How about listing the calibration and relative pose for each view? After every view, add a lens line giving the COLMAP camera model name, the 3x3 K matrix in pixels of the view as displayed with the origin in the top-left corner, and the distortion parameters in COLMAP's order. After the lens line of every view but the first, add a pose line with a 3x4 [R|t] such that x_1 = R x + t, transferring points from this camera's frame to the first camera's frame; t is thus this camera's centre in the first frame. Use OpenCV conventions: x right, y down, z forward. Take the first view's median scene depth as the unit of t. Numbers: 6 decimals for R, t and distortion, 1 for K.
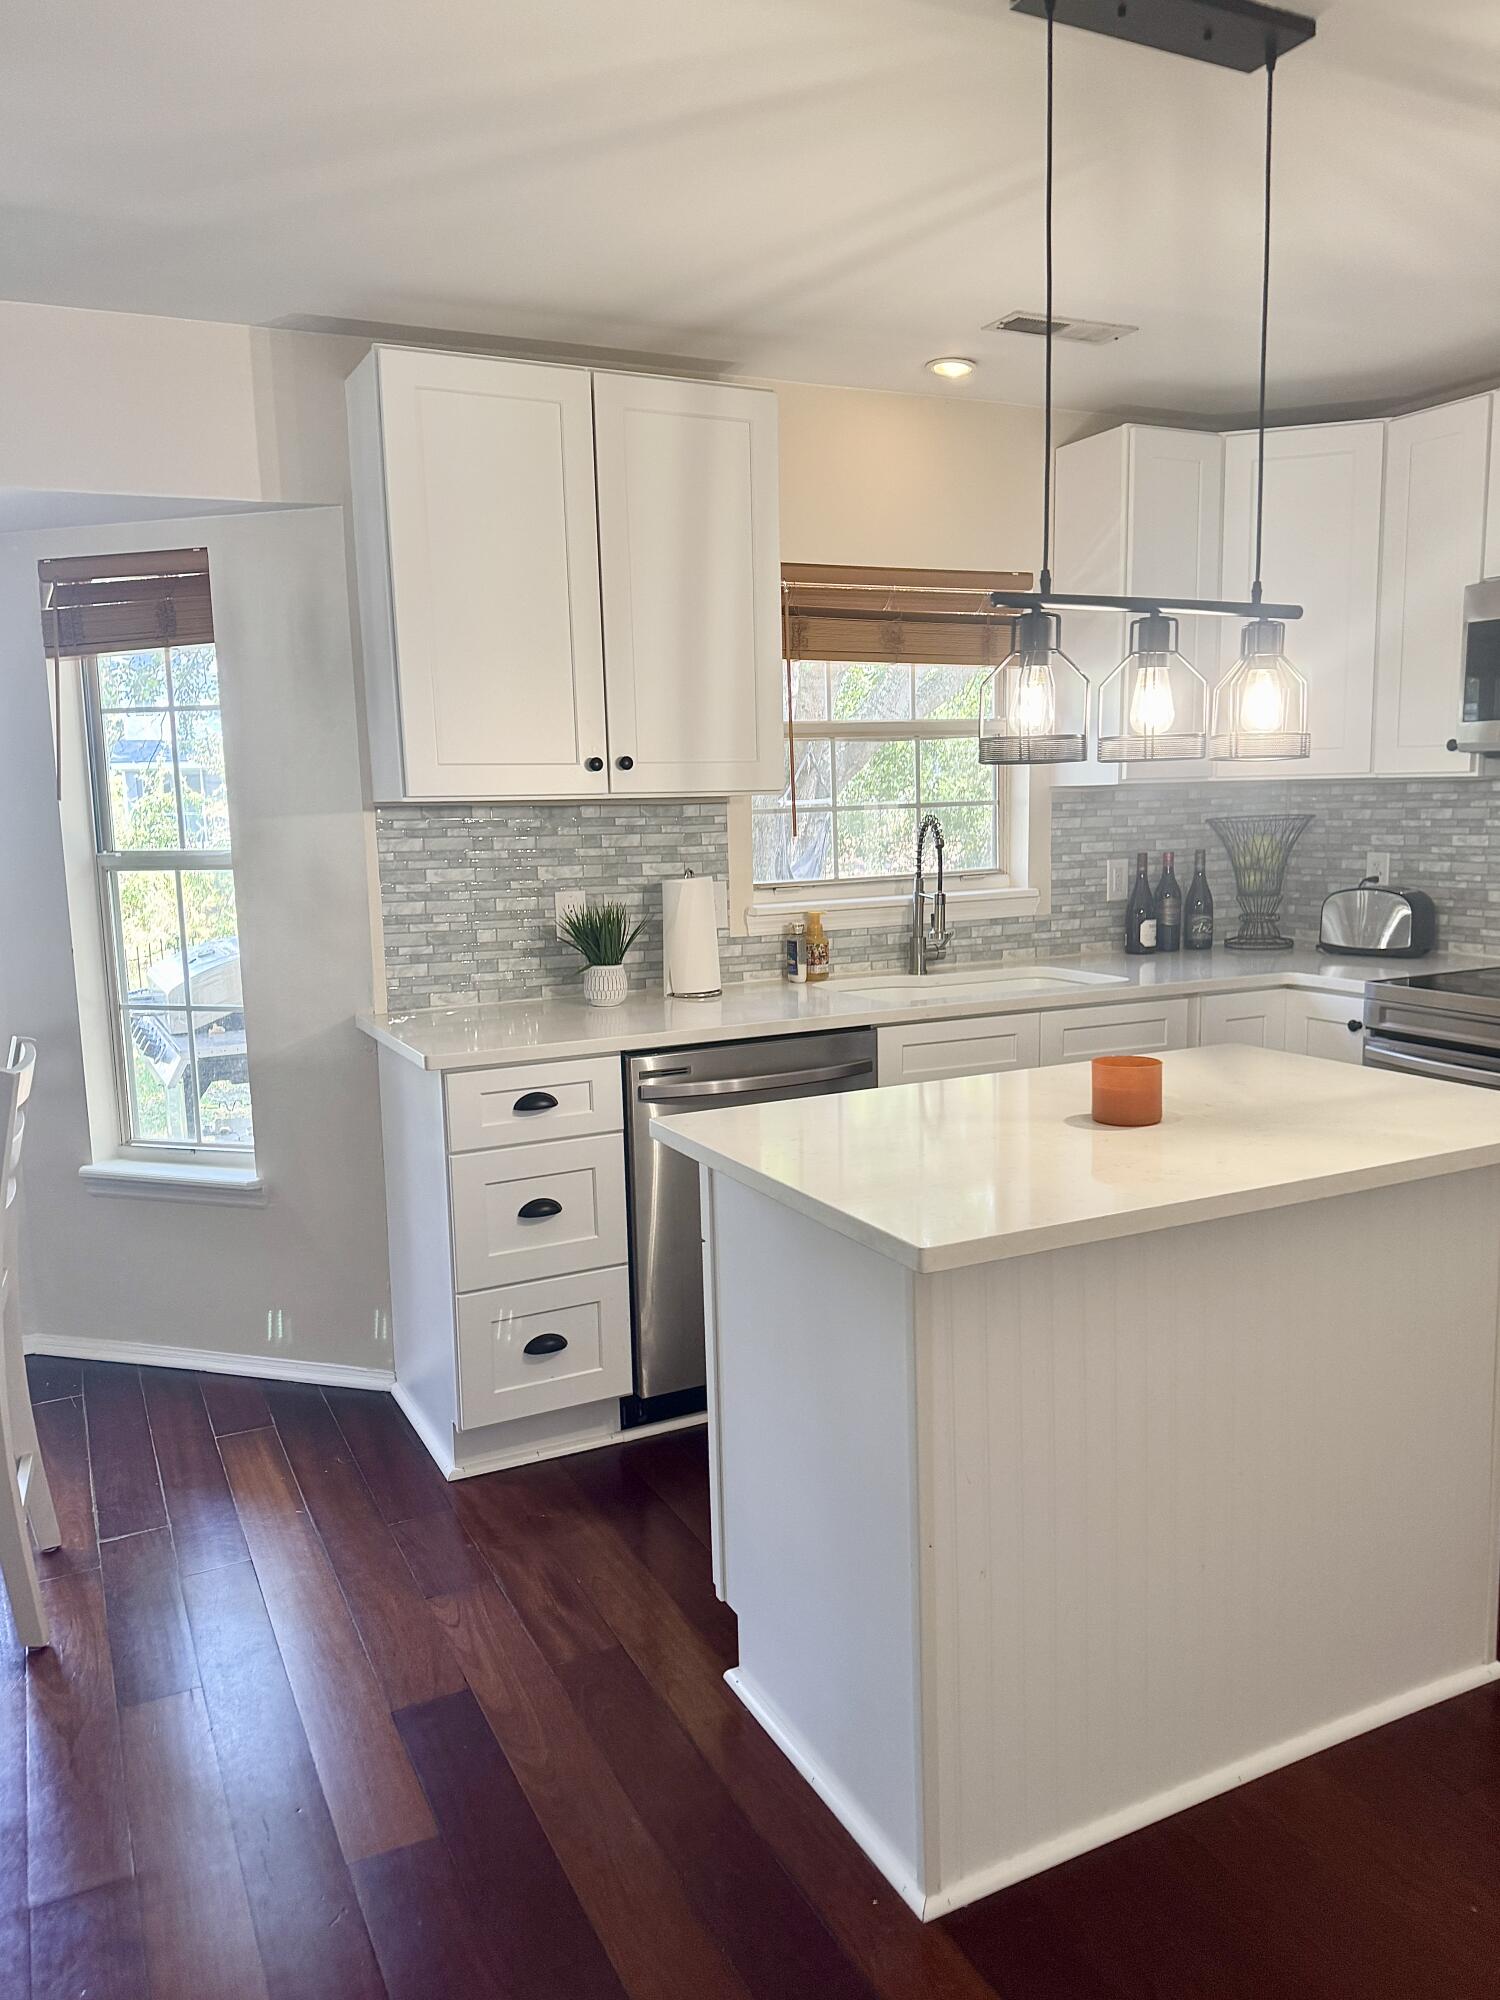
lens RADIAL K [[1497.9, 0, 743.4], [0, 1497.9, 1018.3], [0, 0, 1]] dist [0.066356, -0.017493]
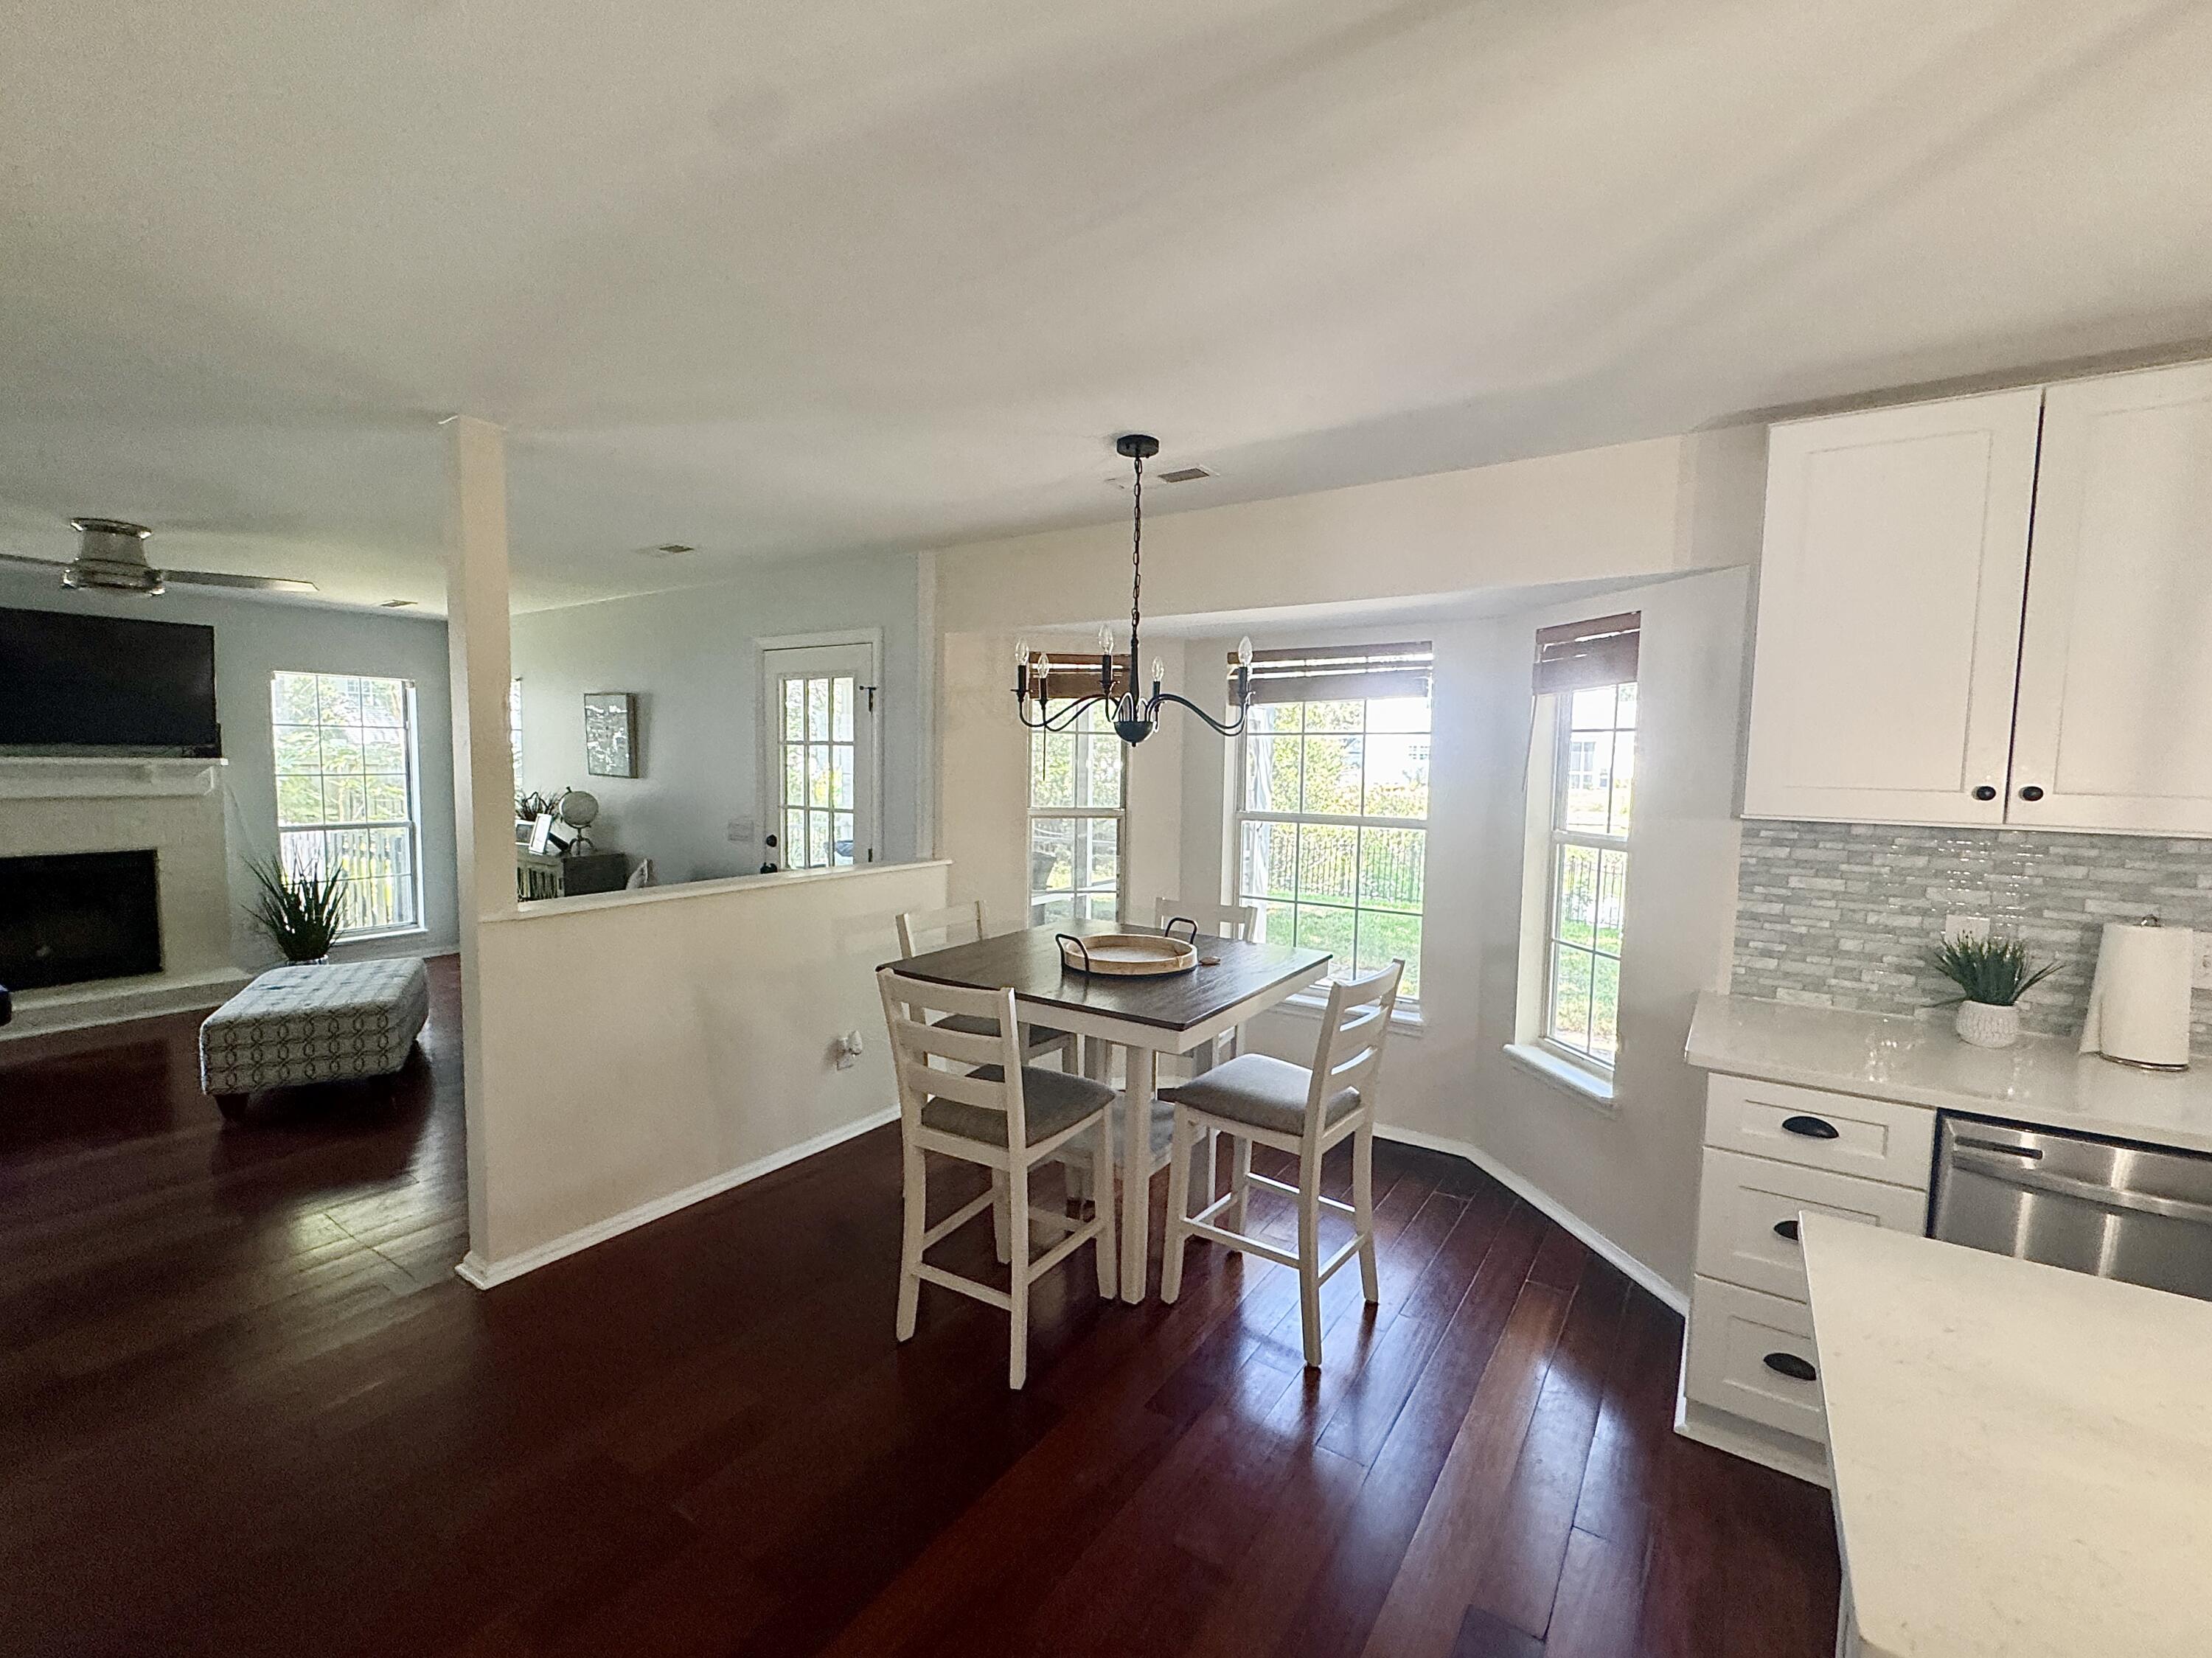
lens RADIAL K [[941.5, 0, 1104.4], [0, 941.5, 823.1], [0, 0, 1]] dist [-0.001287, 0.000520]
pose [[0.505979, 0.093170, -0.857499, 0.118834], [-0.155320, 0.987740, 0.015672, -0.067808], [0.848446, 0.125257, 0.514247, 0.209472]]
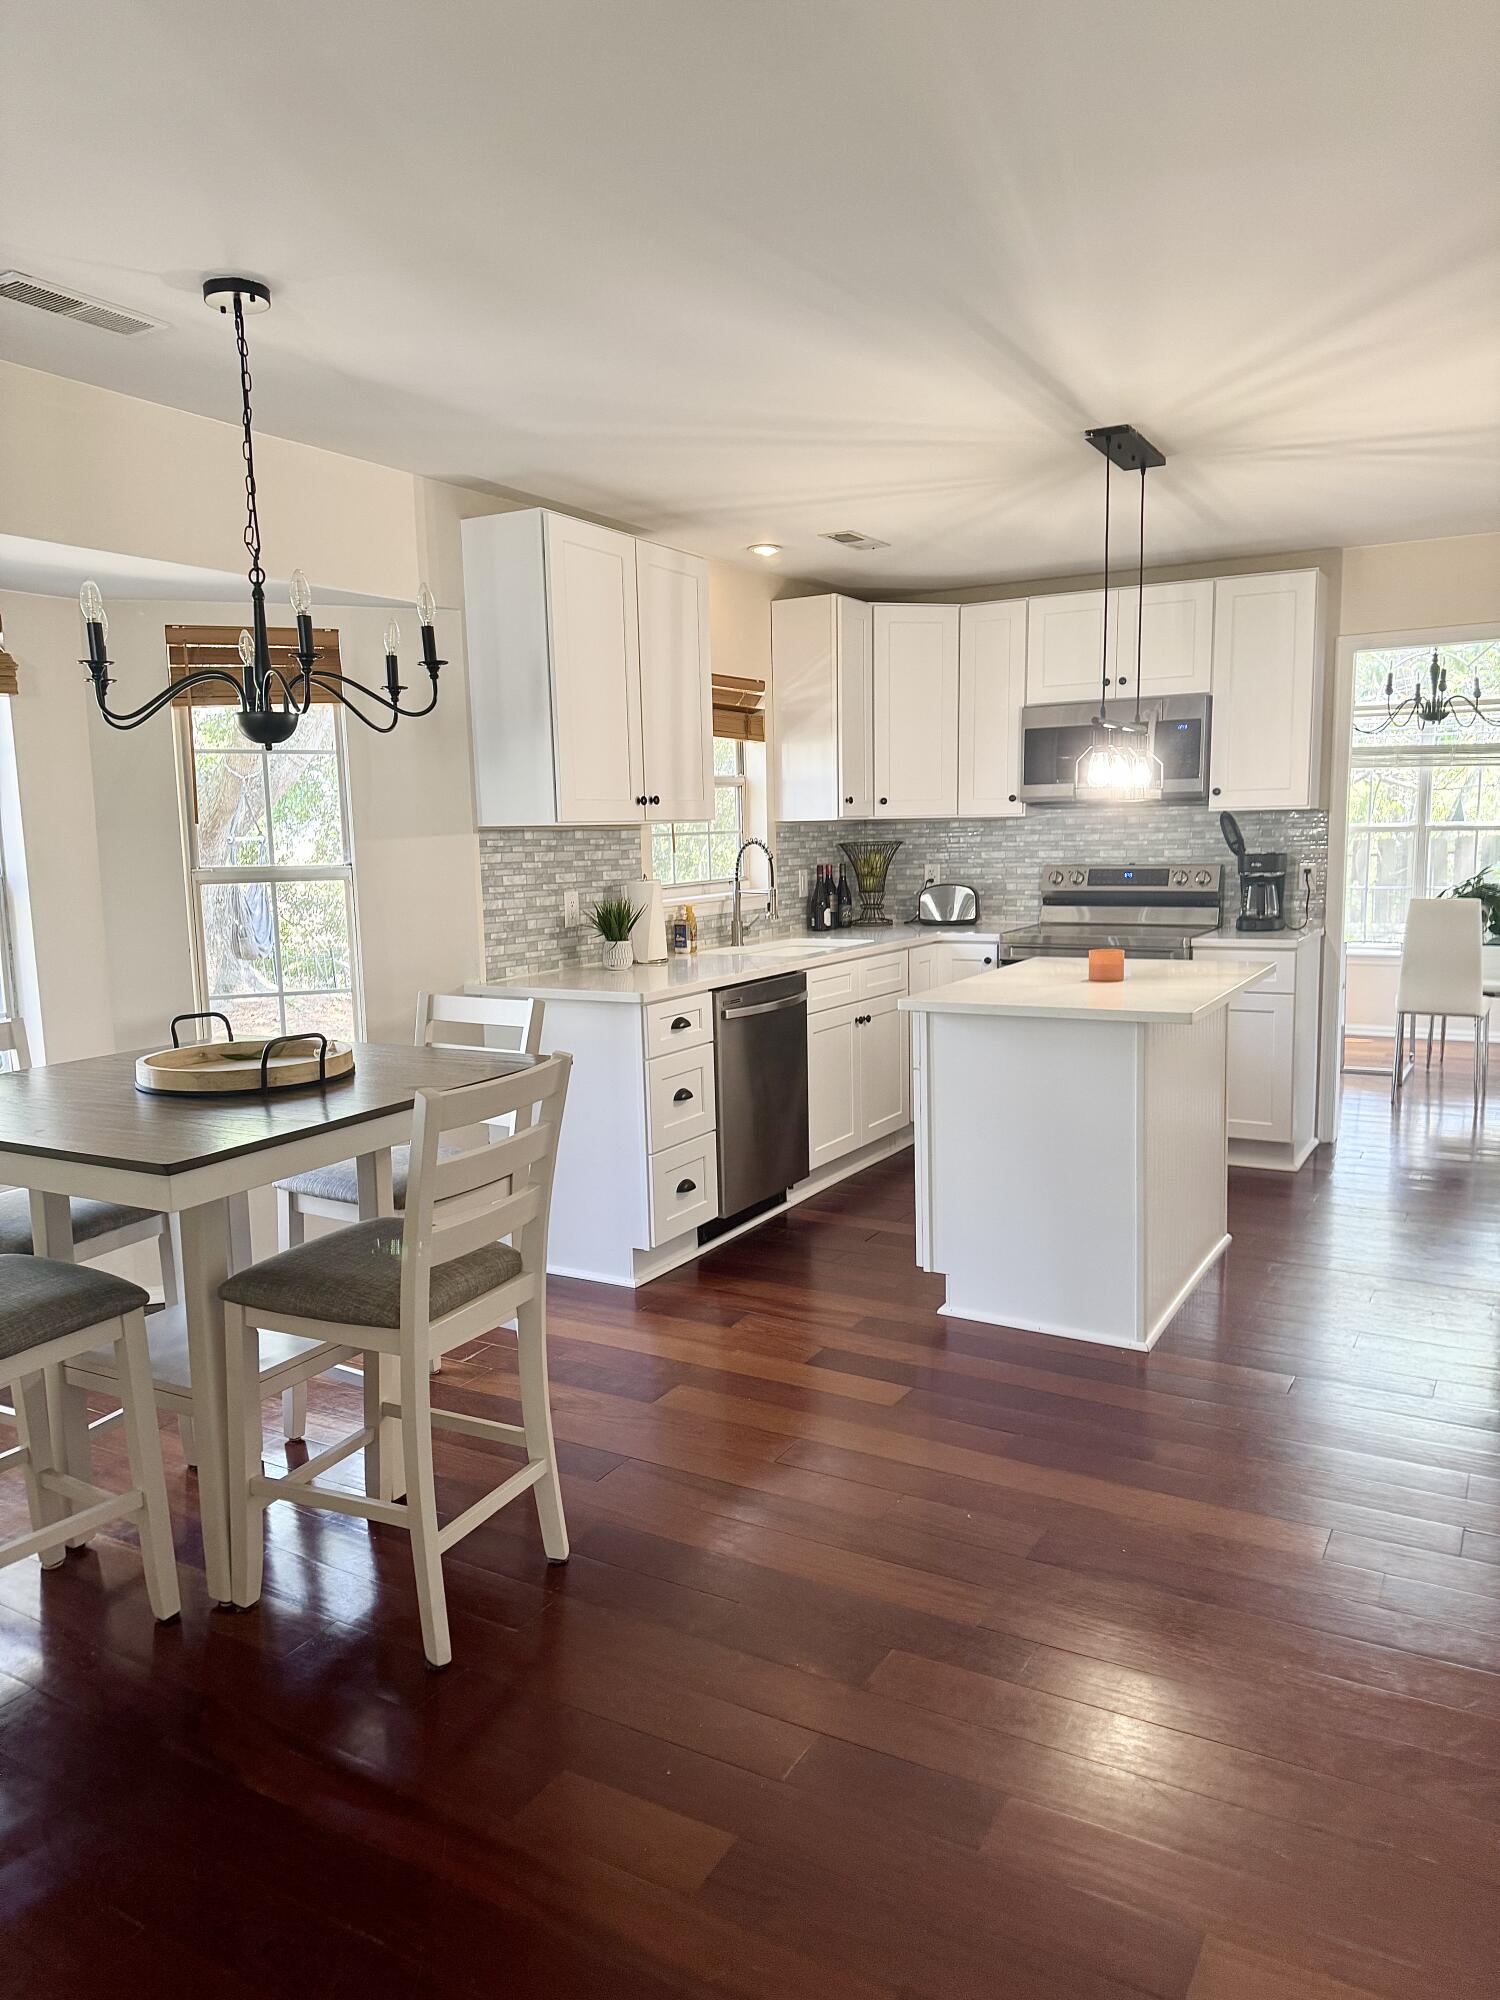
lens RADIAL K [[1411.7, 0, 741.3], [0, 1411.7, 1042.2], [0, 0, 1]] dist [0.059403, -0.047204]
pose [[0.827532, -0.081113, 0.555529, -0.735705], [0.087570, 0.996046, 0.014986, 0.049546], [-0.554547, 0.036246, 0.831362, -0.176507]]
